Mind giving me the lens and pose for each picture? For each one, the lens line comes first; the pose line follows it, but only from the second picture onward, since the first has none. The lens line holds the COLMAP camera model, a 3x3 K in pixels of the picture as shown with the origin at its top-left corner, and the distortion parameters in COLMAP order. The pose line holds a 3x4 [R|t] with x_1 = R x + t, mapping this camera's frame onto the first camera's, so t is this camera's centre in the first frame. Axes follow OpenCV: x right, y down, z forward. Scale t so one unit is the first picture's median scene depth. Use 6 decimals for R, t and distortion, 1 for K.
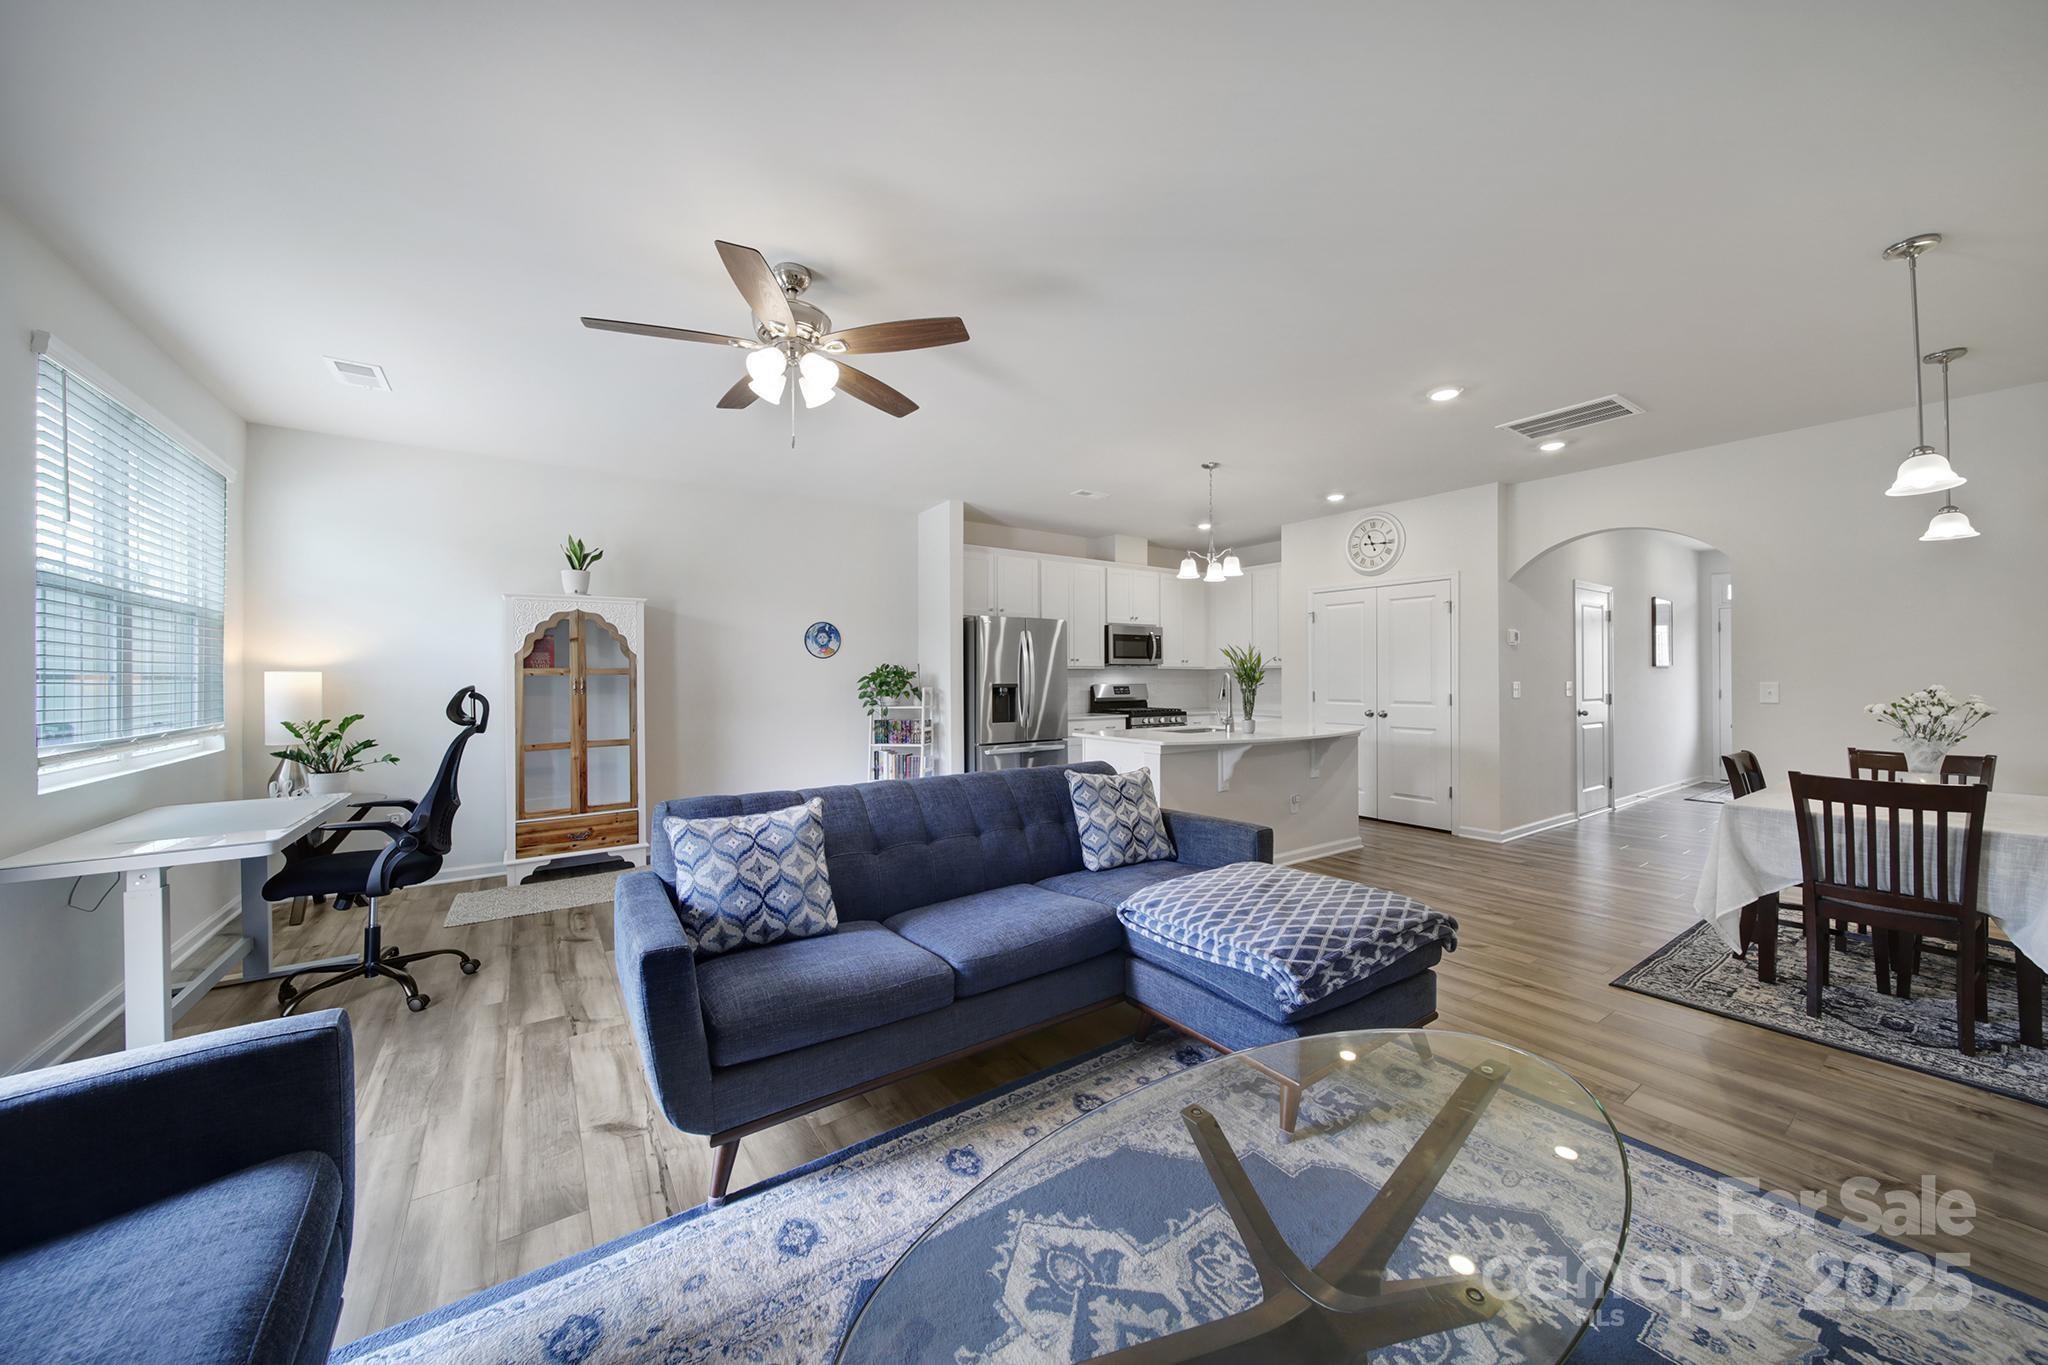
lens RADIAL K [[724.2, 0, 1045.2], [0, 724.2, 674.6], [0, 0, 1]] dist [-0.000611, -0.000593]
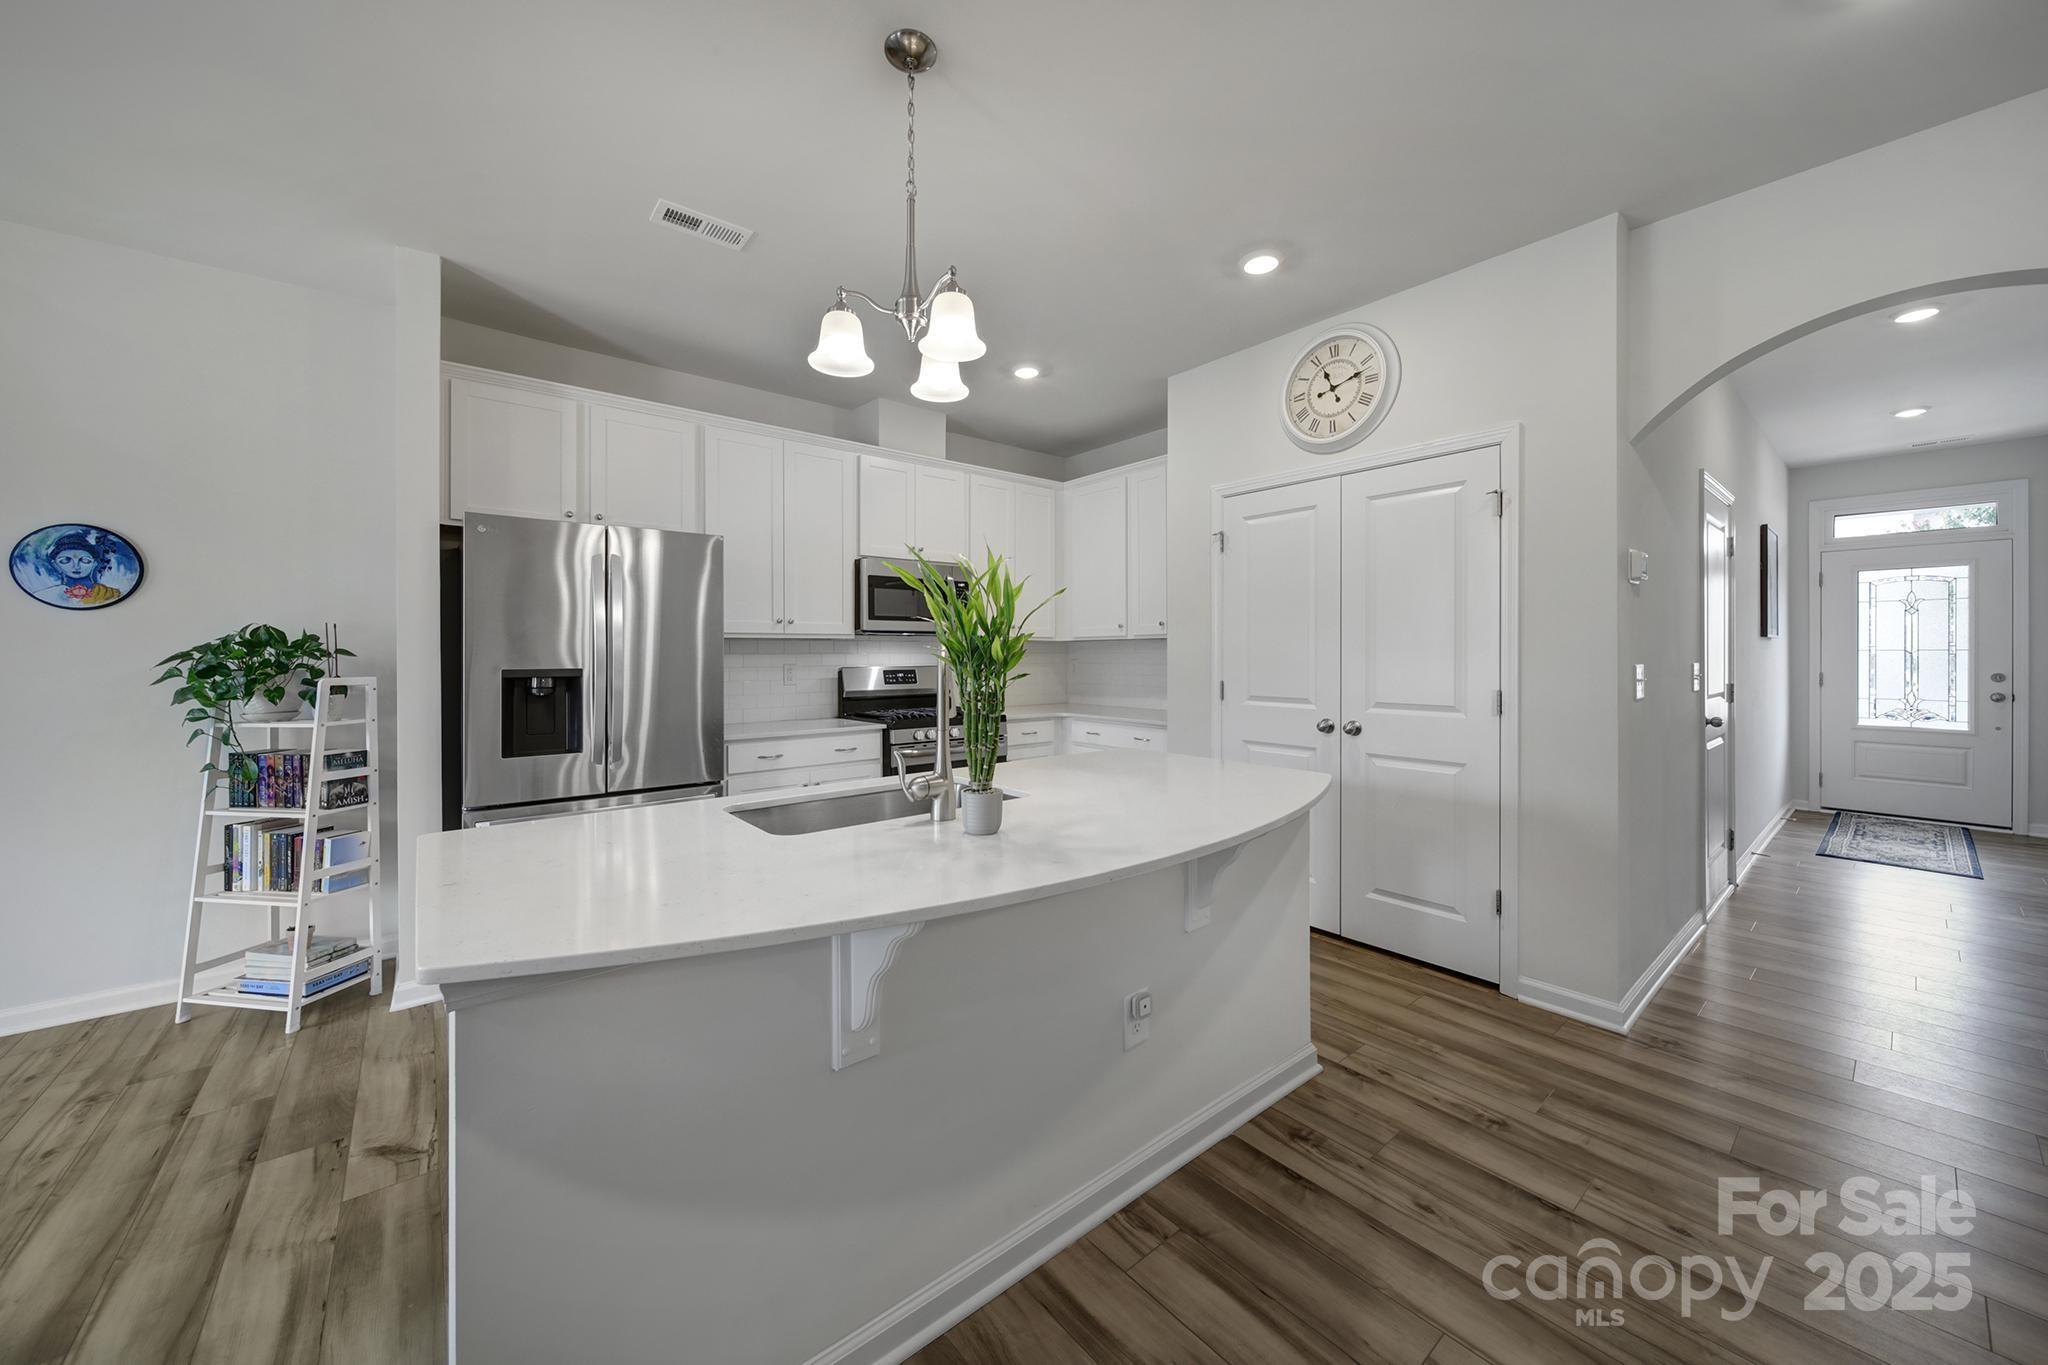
lens RADIAL K [[724.2, 0, 1037.8], [0, 724.2, 656.2], [0, 0, 1]] dist [-0.000611, -0.000593]
pose [[0.997601, 0.000182, 0.069230, 0.226035], [-0.000628, 0.999979, 0.006423, 0.001658], [-0.069228, -0.006451, 0.997580, 0.544130]]
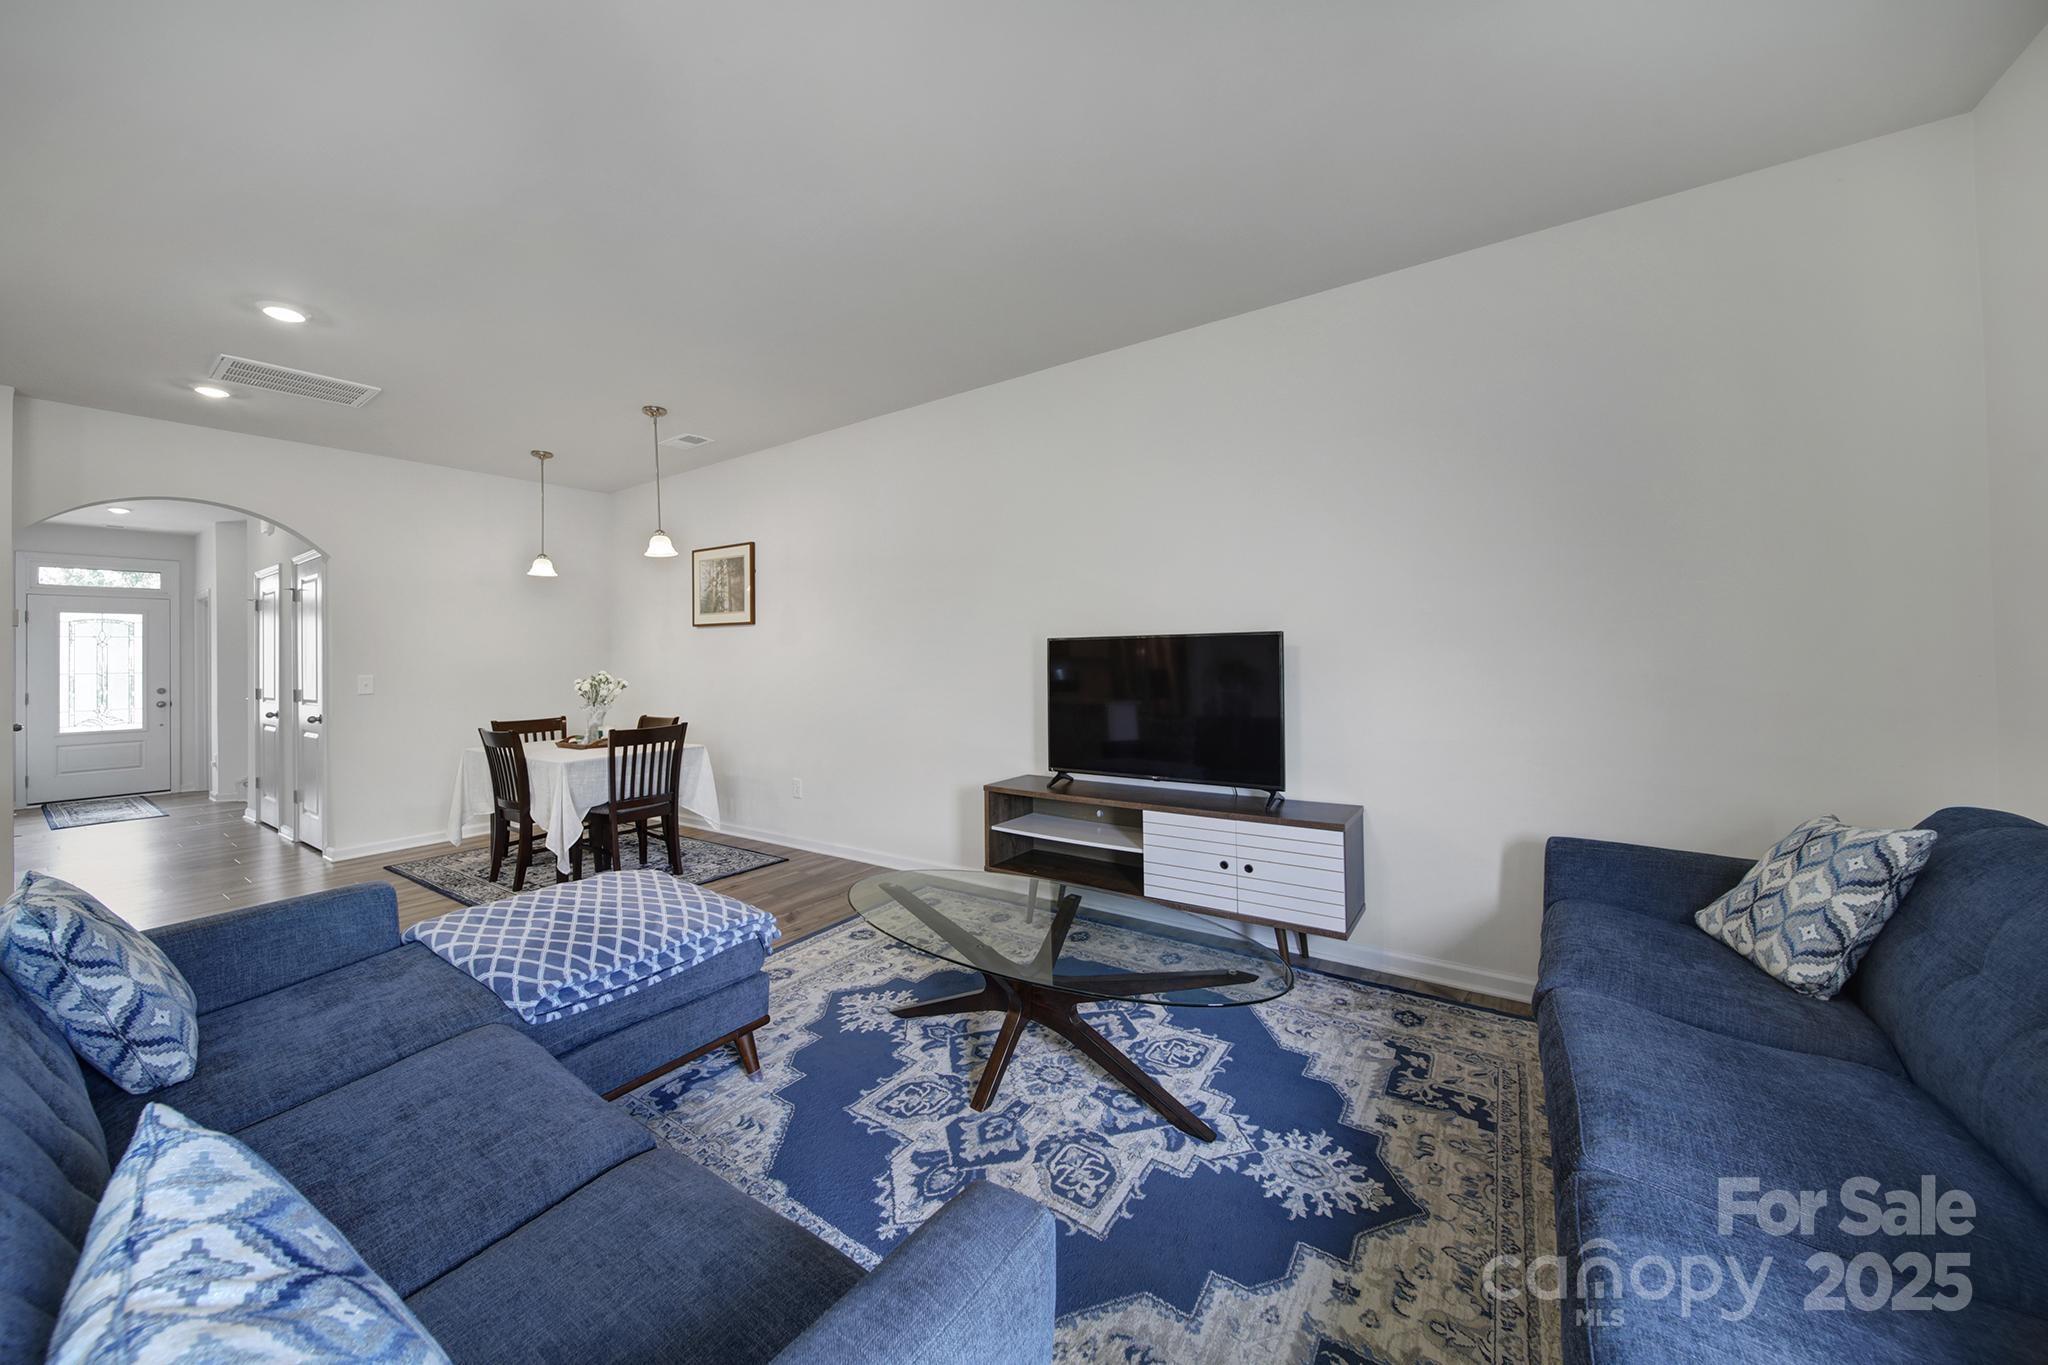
lens RADIAL K [[724.2, 0, 1010.1], [0, 724.2, 648.1], [0, 0, 1]] dist [-0.000611, -0.000593]
pose [[-0.331354, 0.023205, 0.943221, -0.281841], [0.015735, 0.999694, -0.019067, 0.004282], [-0.943375, 0.008524, -0.331618, 0.328114]]
